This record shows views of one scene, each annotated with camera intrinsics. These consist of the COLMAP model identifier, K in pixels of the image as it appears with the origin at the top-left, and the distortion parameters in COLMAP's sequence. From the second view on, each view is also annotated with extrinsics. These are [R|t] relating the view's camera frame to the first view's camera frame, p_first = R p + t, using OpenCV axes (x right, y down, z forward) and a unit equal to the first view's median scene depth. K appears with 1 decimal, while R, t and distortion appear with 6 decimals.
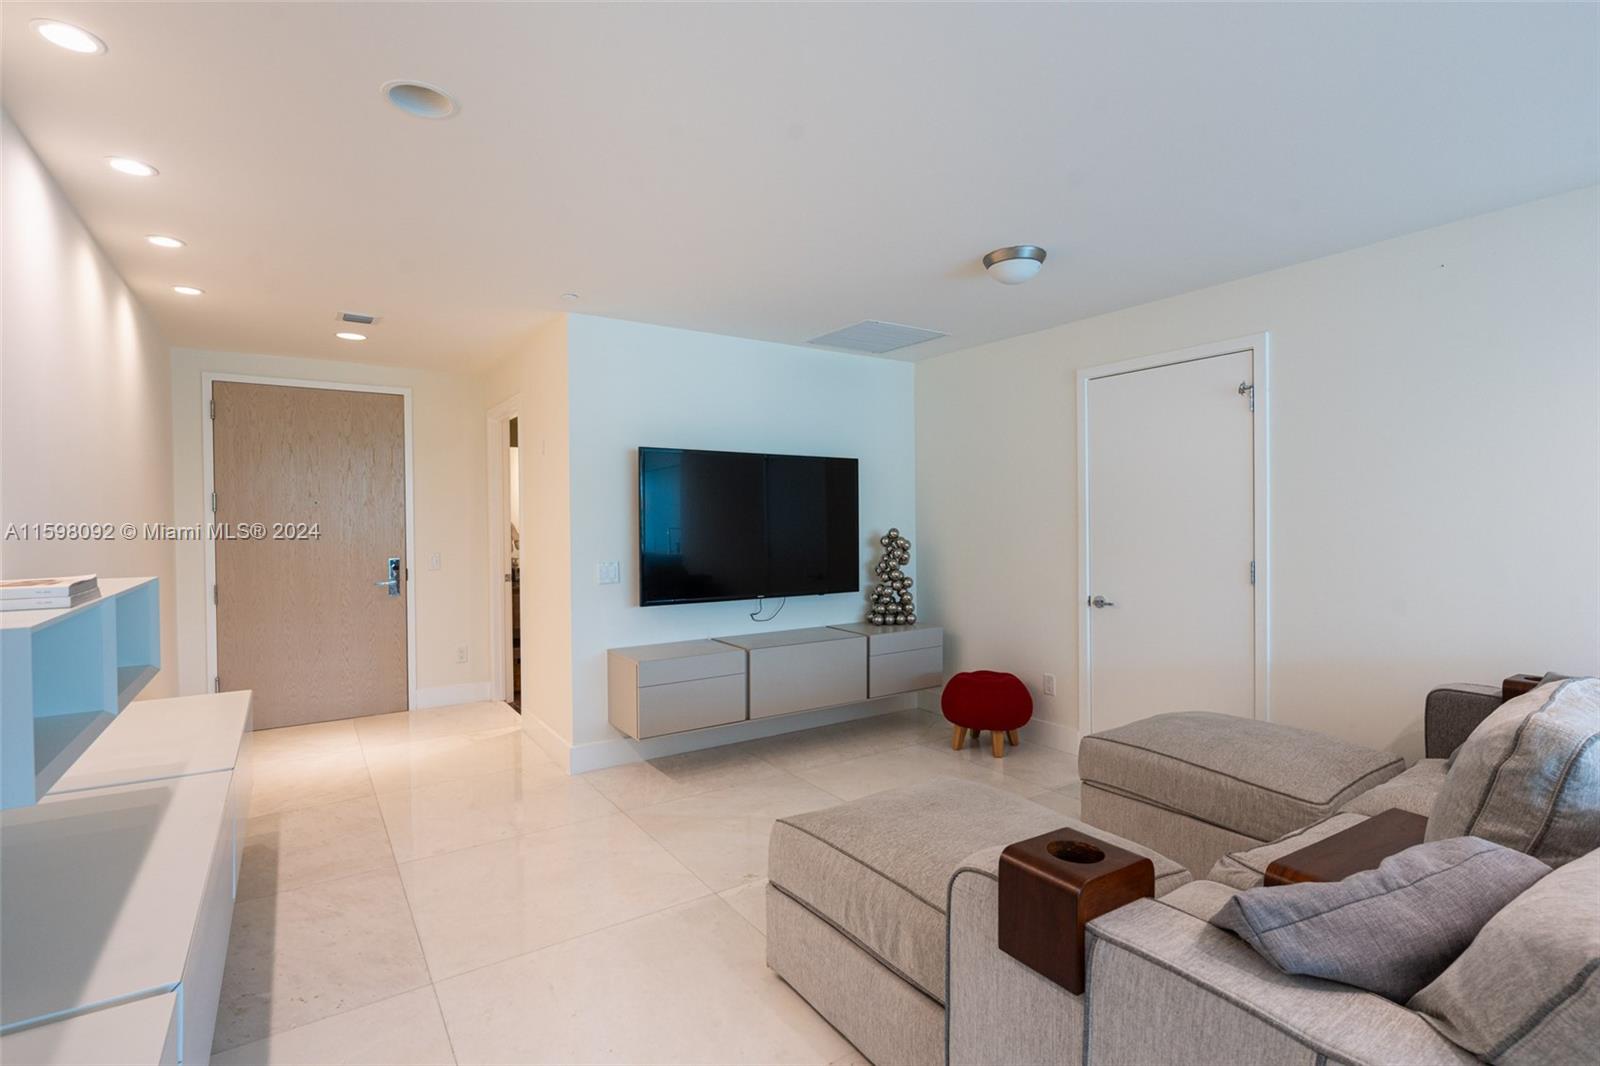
lens RADIAL K [[753.6, 0, 800.8], [0, 753.6, 530.9], [0, 0, 1]] dist [0.000163, 0.000268]
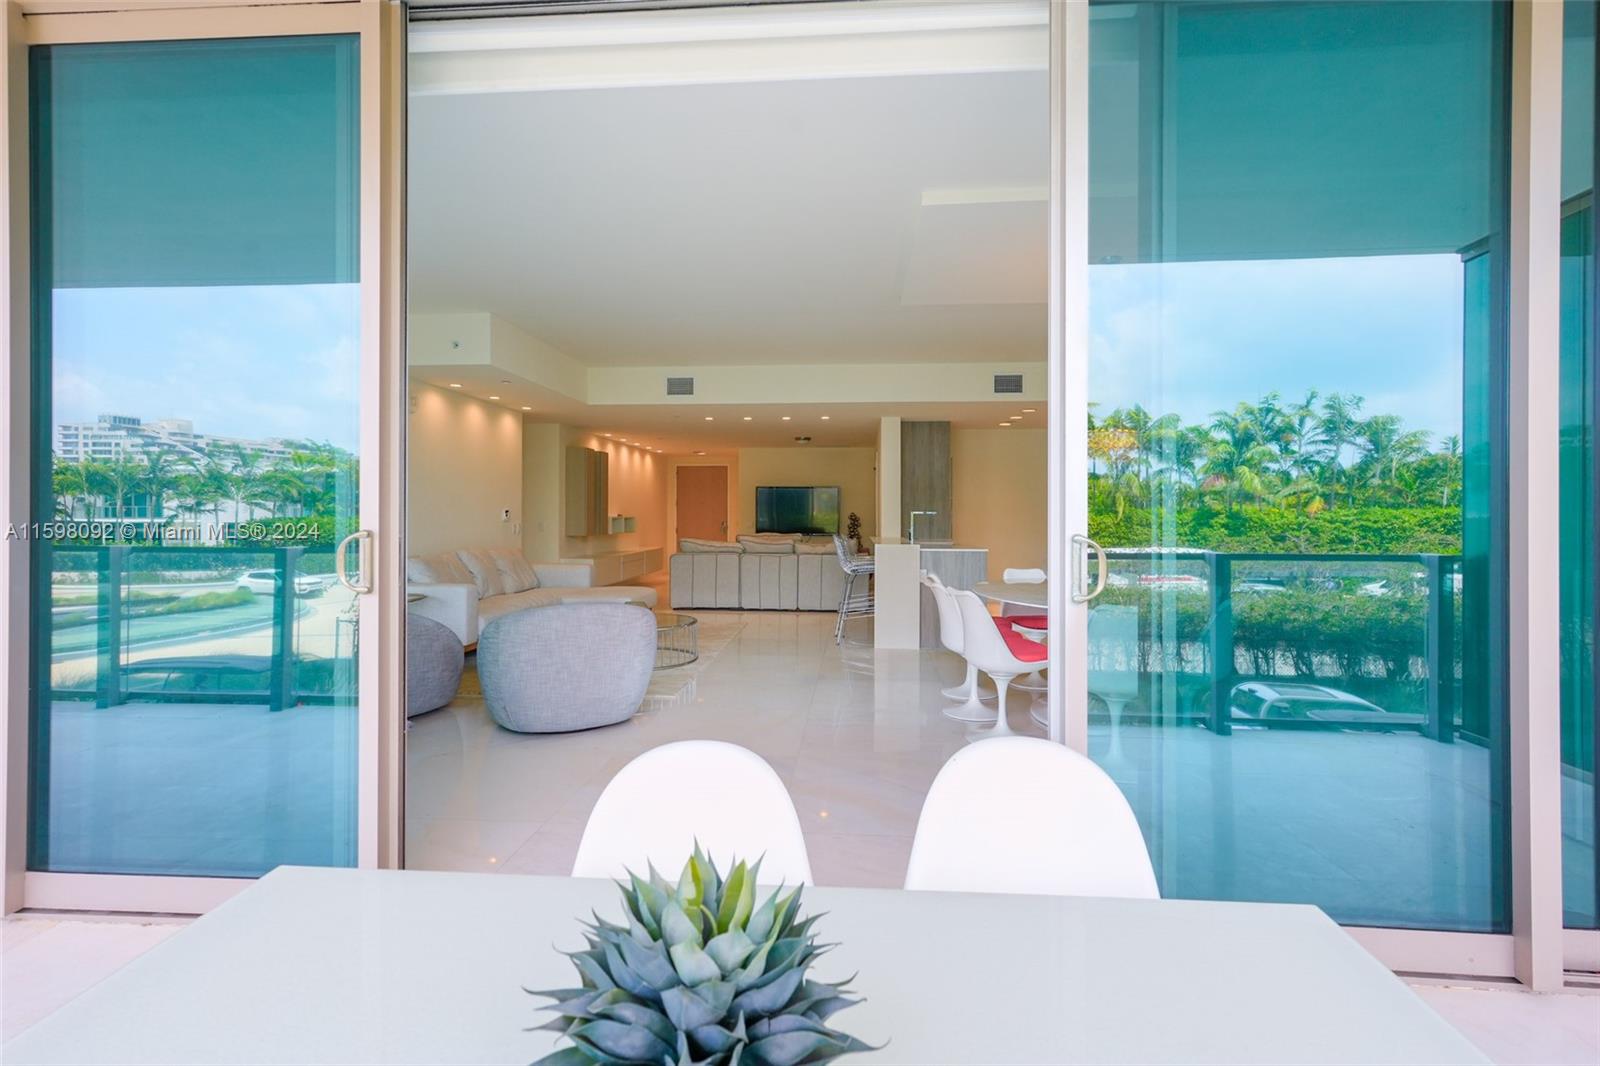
lens RADIAL K [[759.5, 0, 799.3], [0, 759.5, 513.3], [0, 0, 1]] dist [0.001086, 0.000542]
pose [[0.785582, 0.006982, -0.618719, 1.661568], [-0.012063, 0.999919, -0.004033, 0.013831], [0.618640, 0.010632, 0.785602, -1.254118]]
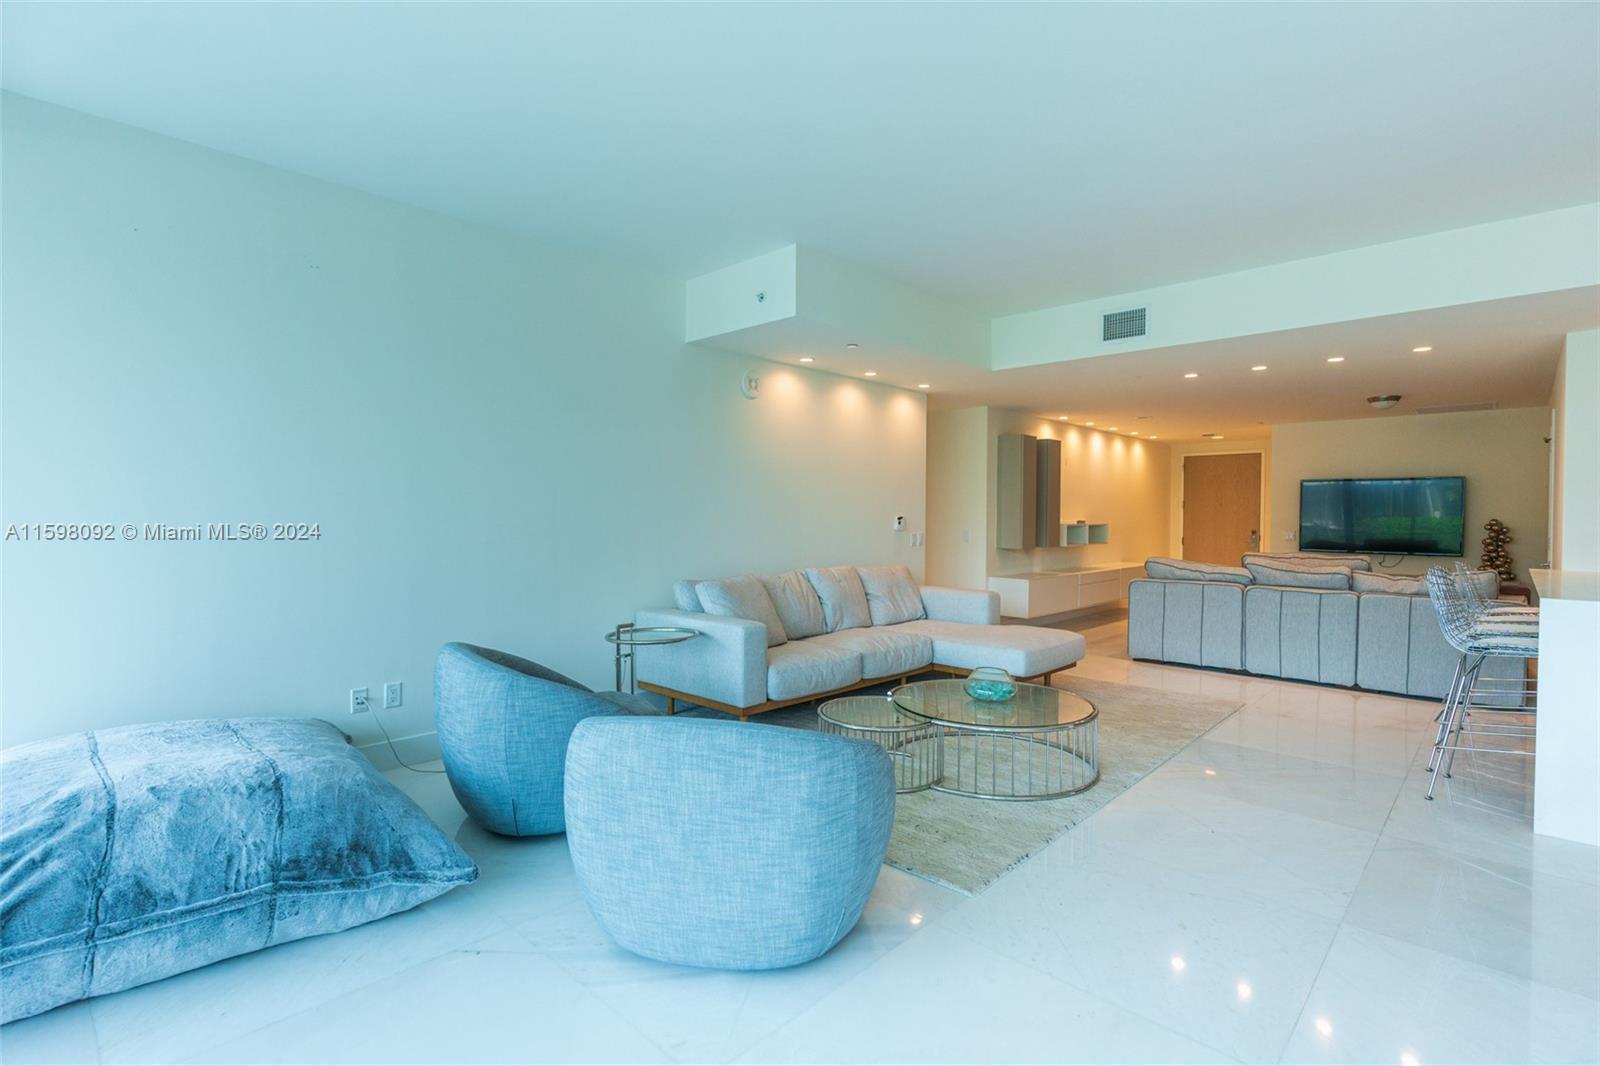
lens RADIAL K [[753.6, 0, 800.8], [0, 753.6, 530.9], [0, 0, 1]] dist [0.000163, 0.000268]
pose [[0.218711, 0.027868, -0.975392, 1.363739], [-0.012783, 0.999588, 0.025693, 0.000613], [0.975706, 0.006849, 0.218977, -0.778498]]
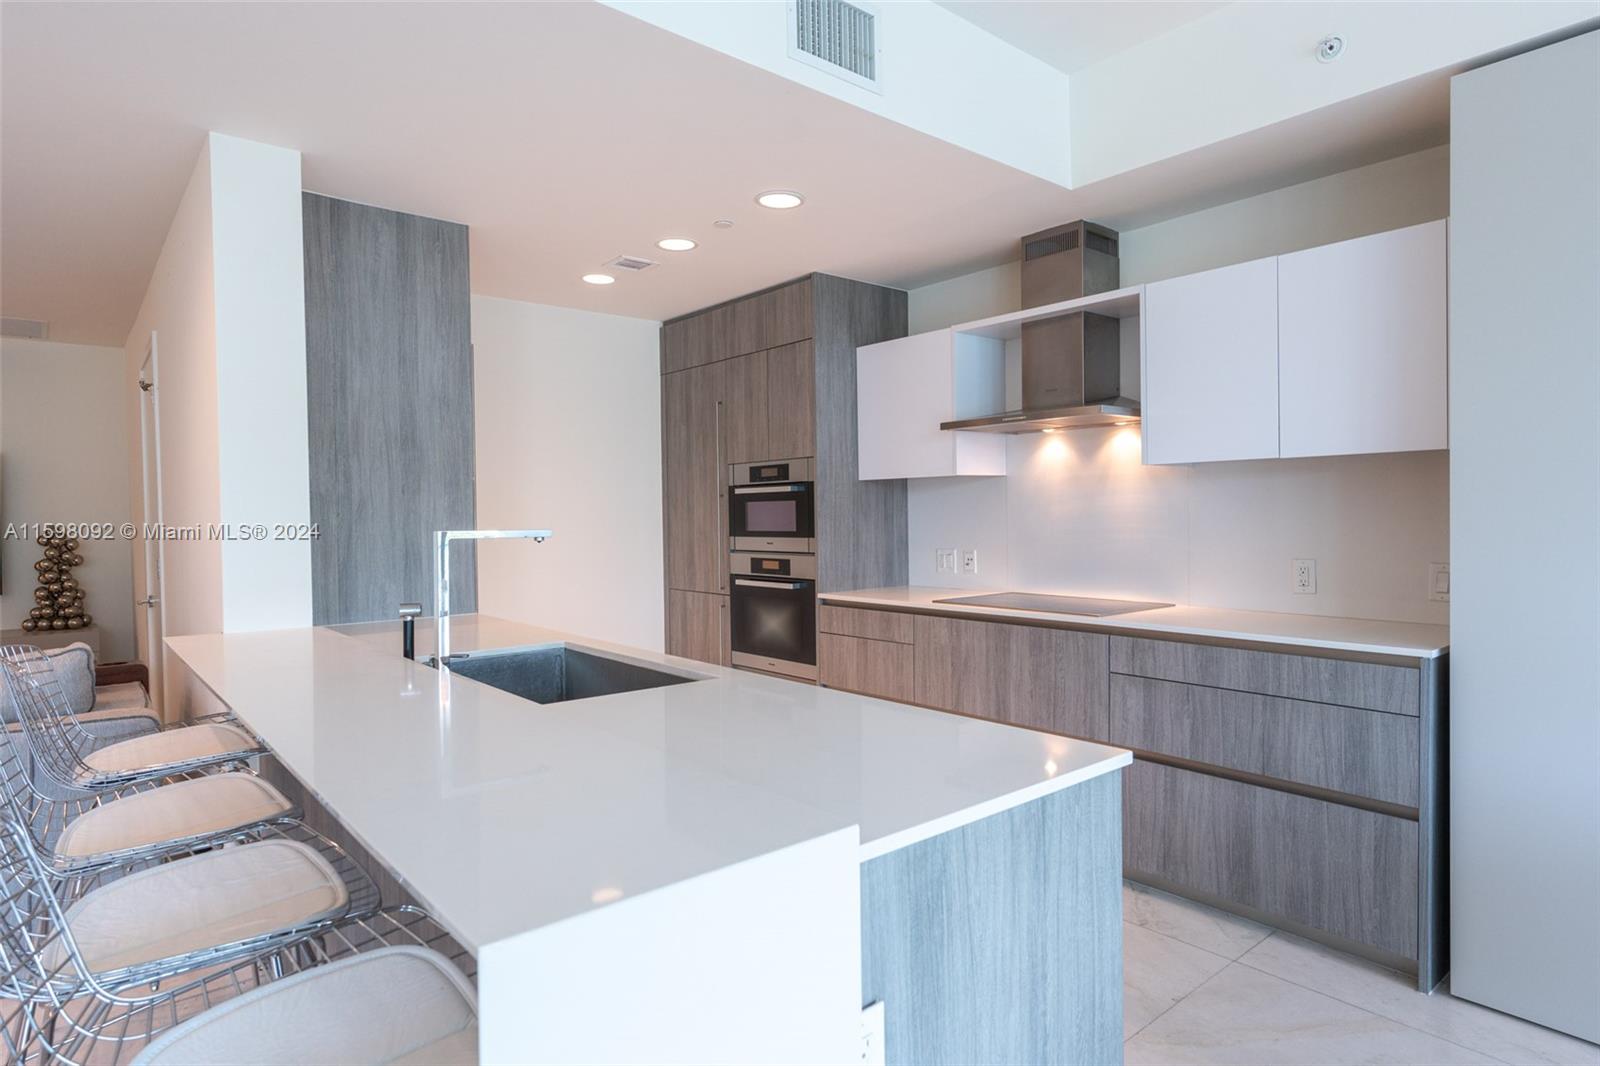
lens RADIAL K [[886.3, 0, 797.0], [0, 886.3, 526.0], [0, 0, 1]] dist [0.001802, 0.001109]
pose [[0.994212, -0.007403, 0.107178, 0.925337], [0.006798, 0.999959, 0.006010, -0.003307], [-0.107218, -0.005246, 0.994222, -0.189117]]
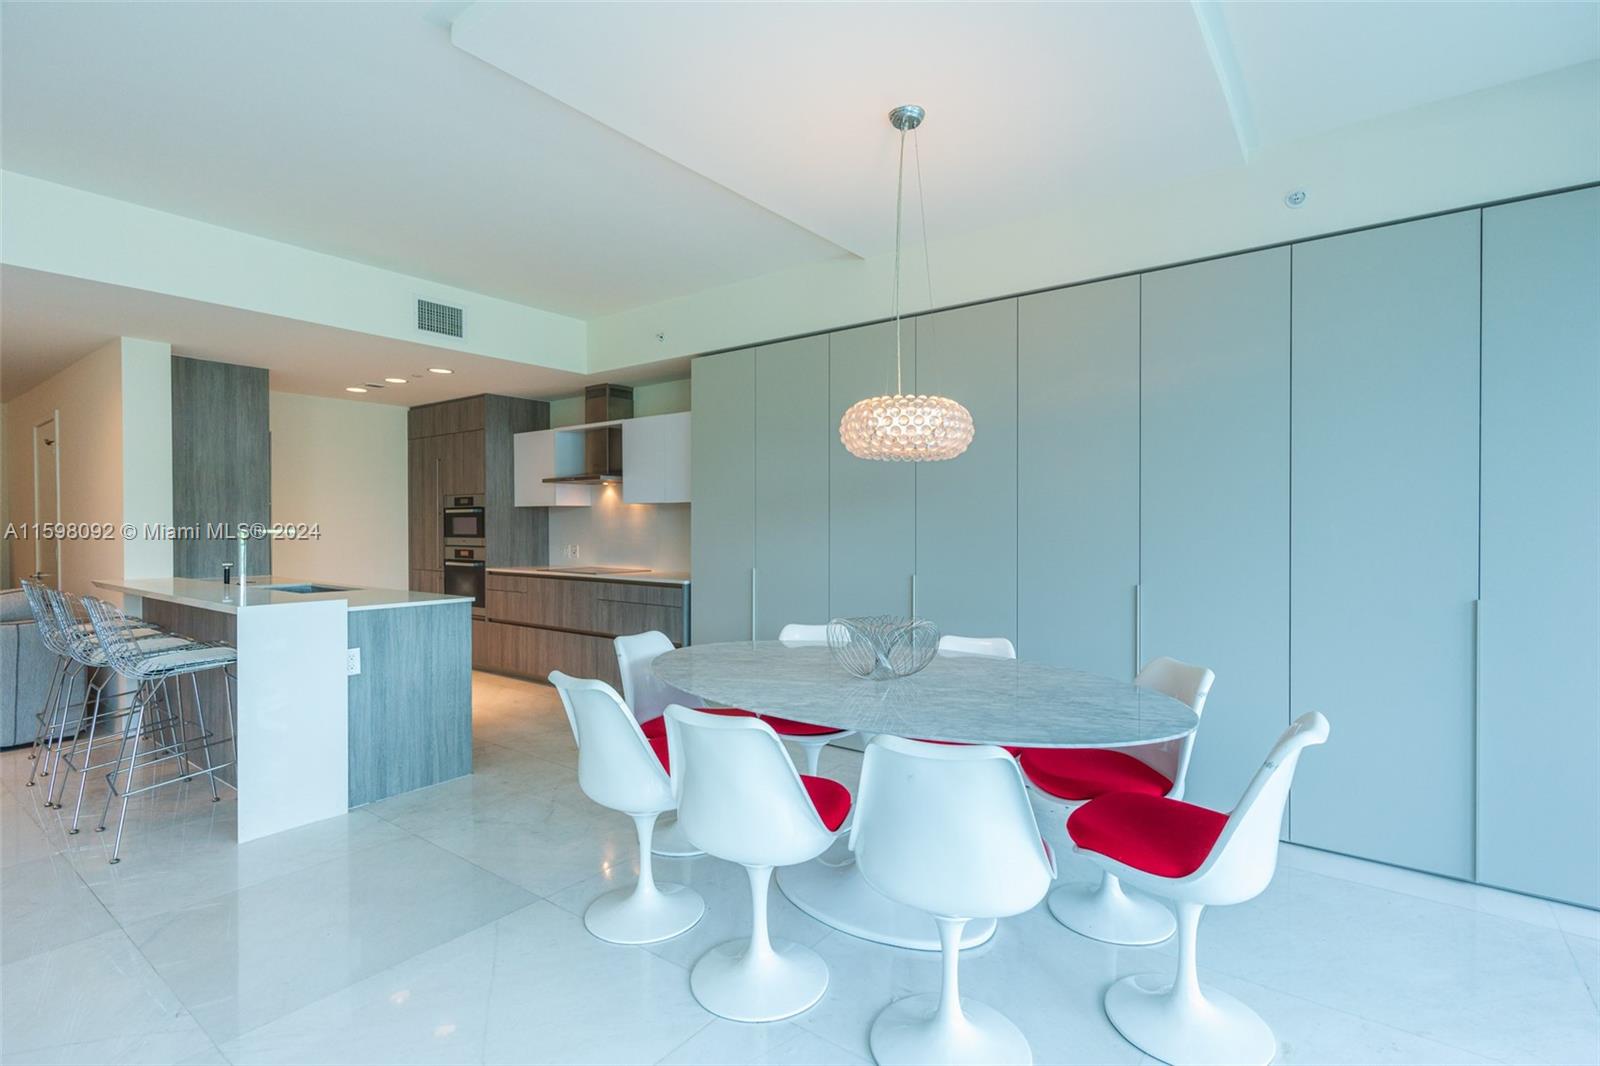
lens RADIAL K [[753.6, 0, 800.8], [0, 753.6, 530.9], [0, 0, 1]] dist [0.000163, 0.000268]
pose [[0.944294, 0.003868, 0.329081, 1.123853], [-0.003542, 0.999992, -0.001590, 0.001081], [-0.329085, 0.000335, 0.944300, -0.783424]]
